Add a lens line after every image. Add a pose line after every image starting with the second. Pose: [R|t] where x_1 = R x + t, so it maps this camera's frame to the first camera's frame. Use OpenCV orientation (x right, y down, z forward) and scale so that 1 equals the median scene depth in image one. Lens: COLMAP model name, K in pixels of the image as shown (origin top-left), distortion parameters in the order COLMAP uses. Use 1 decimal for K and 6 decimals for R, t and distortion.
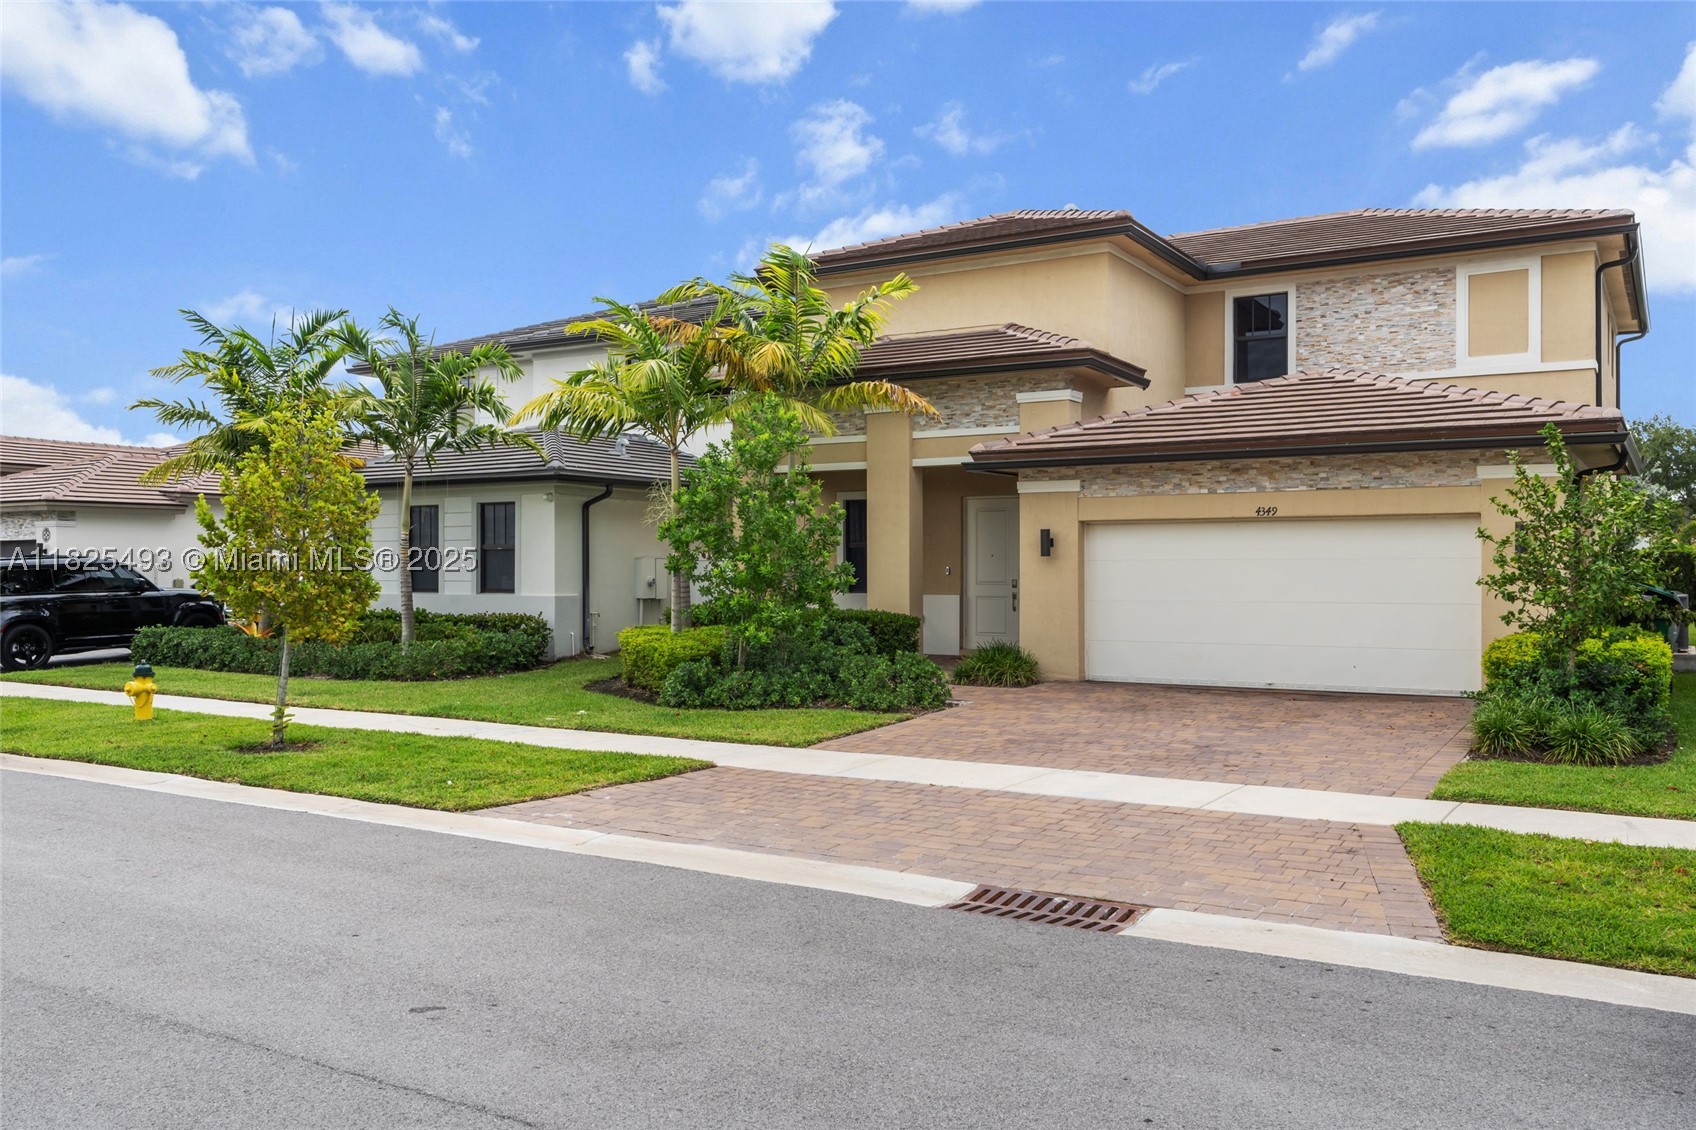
lens RADIAL K [[1355.4, 0, 848.0], [0, 1355.4, 565.0], [0, 0, 1]] dist [0.006939, 0.003513]
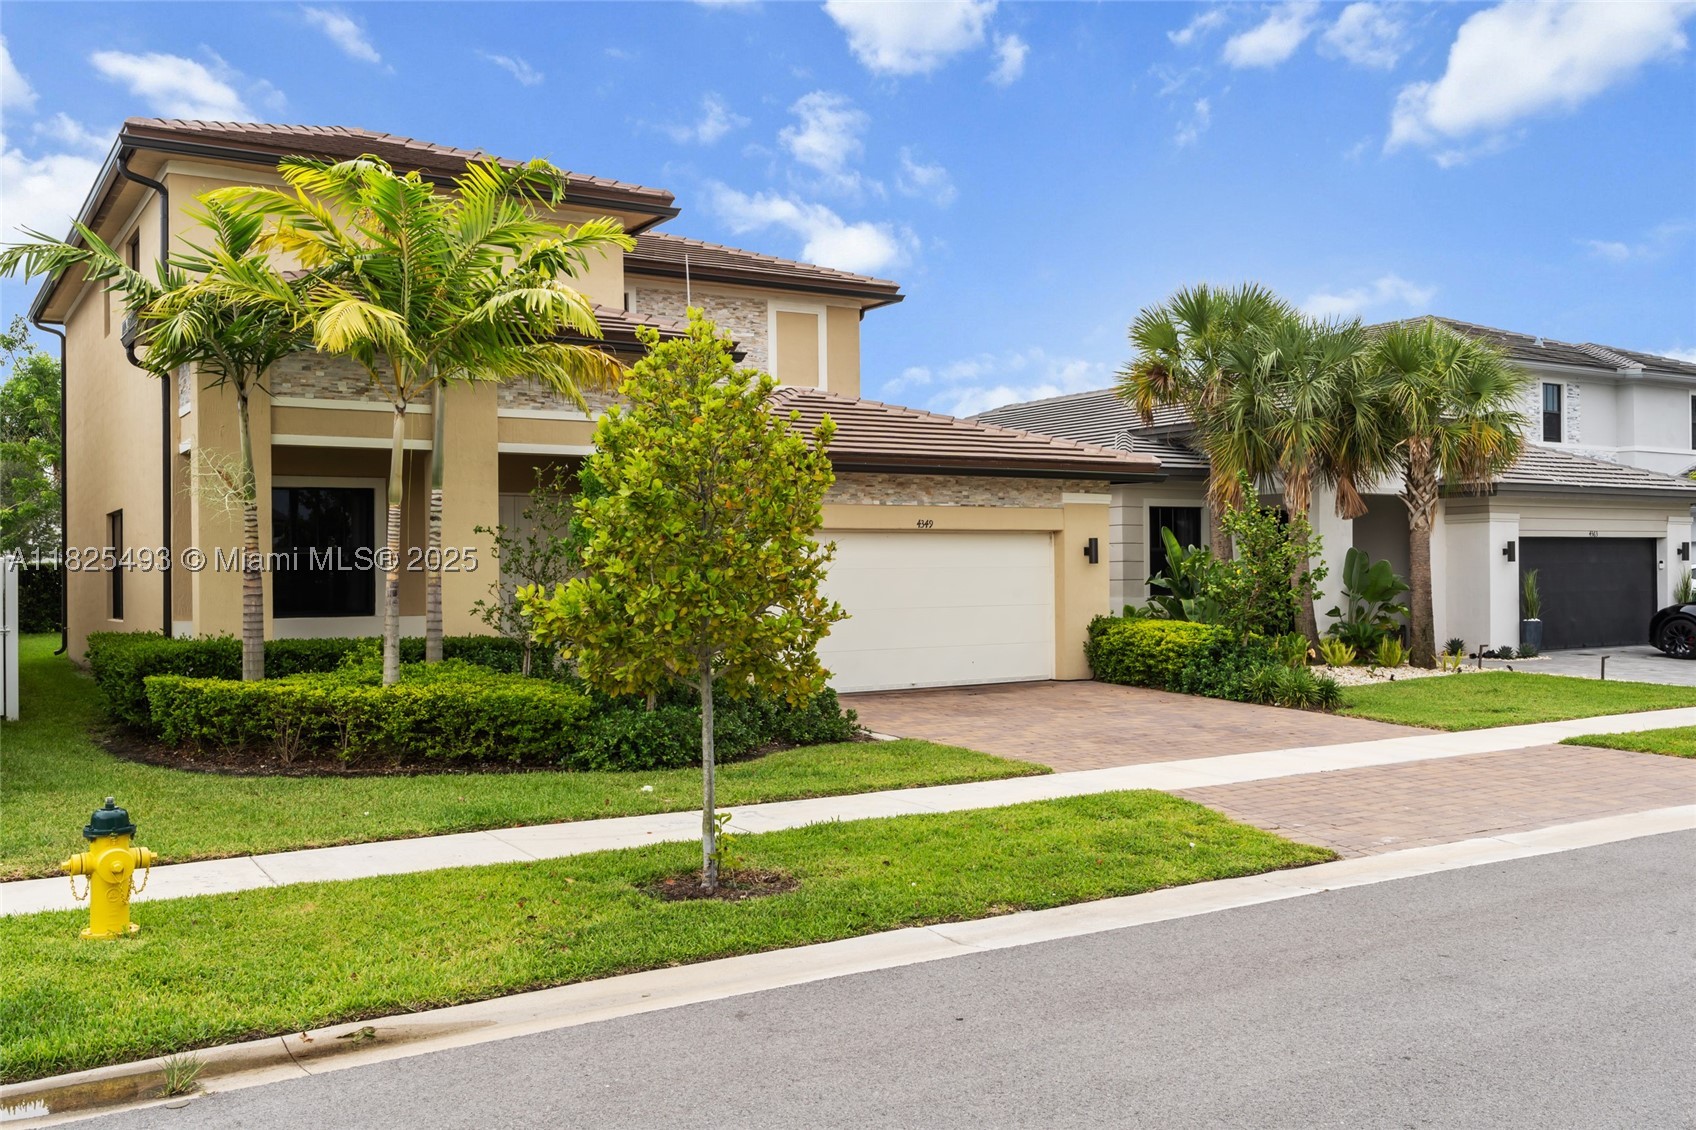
lens RADIAL K [[1511.8, 0, 848.0], [0, 1511.8, 565.0], [0, 0, 1]] dist [0.038956, -0.002252]
pose [[0.444910, 0.000452, 0.895575, -0.735227], [0.006828, 0.999969, -0.003897, -0.002470], [-0.895549, 0.007849, 0.444893, 0.481341]]
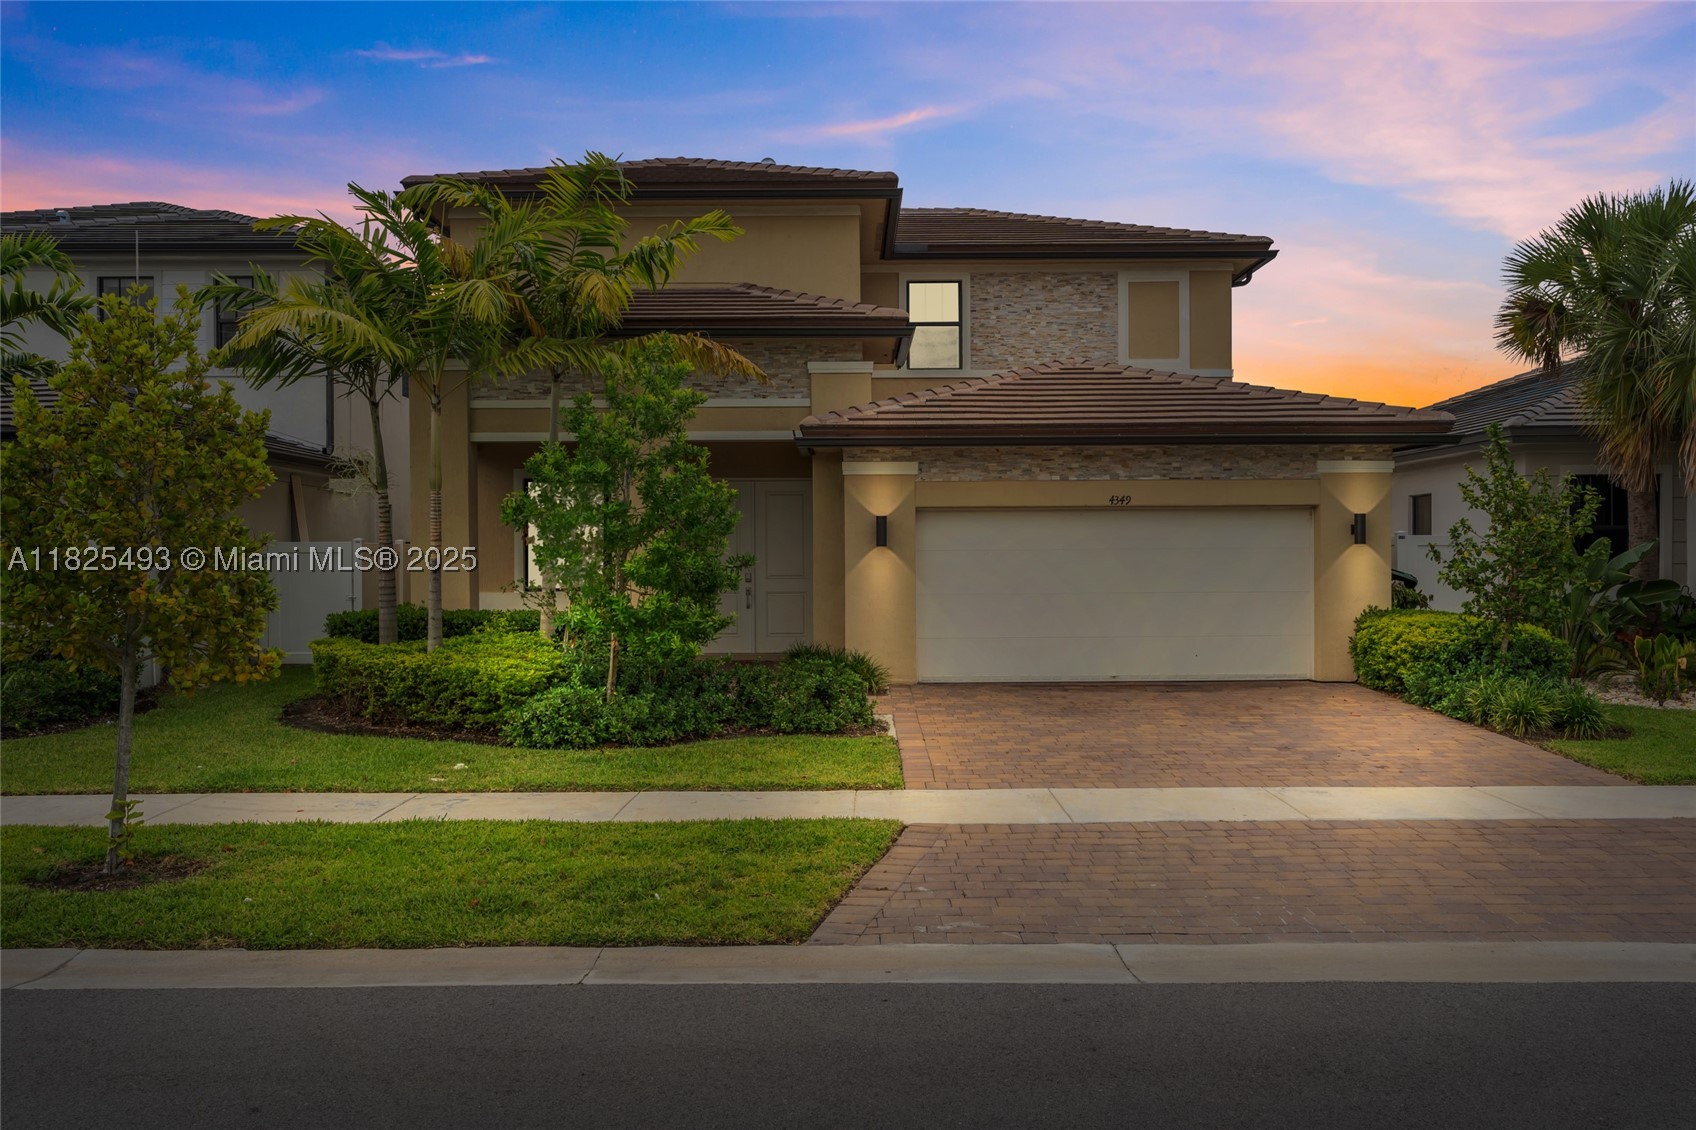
lens RADIAL K [[1355.4, 0, 848.0], [0, 1355.4, 565.0], [0, 0, 1]] dist [0.006939, 0.003513]
pose [[0.852409, -0.006579, 0.522834, -0.339815], [0.003592, 0.999971, 0.006728, -0.000277], [-0.522863, -0.003857, 0.852408, 0.251662]]
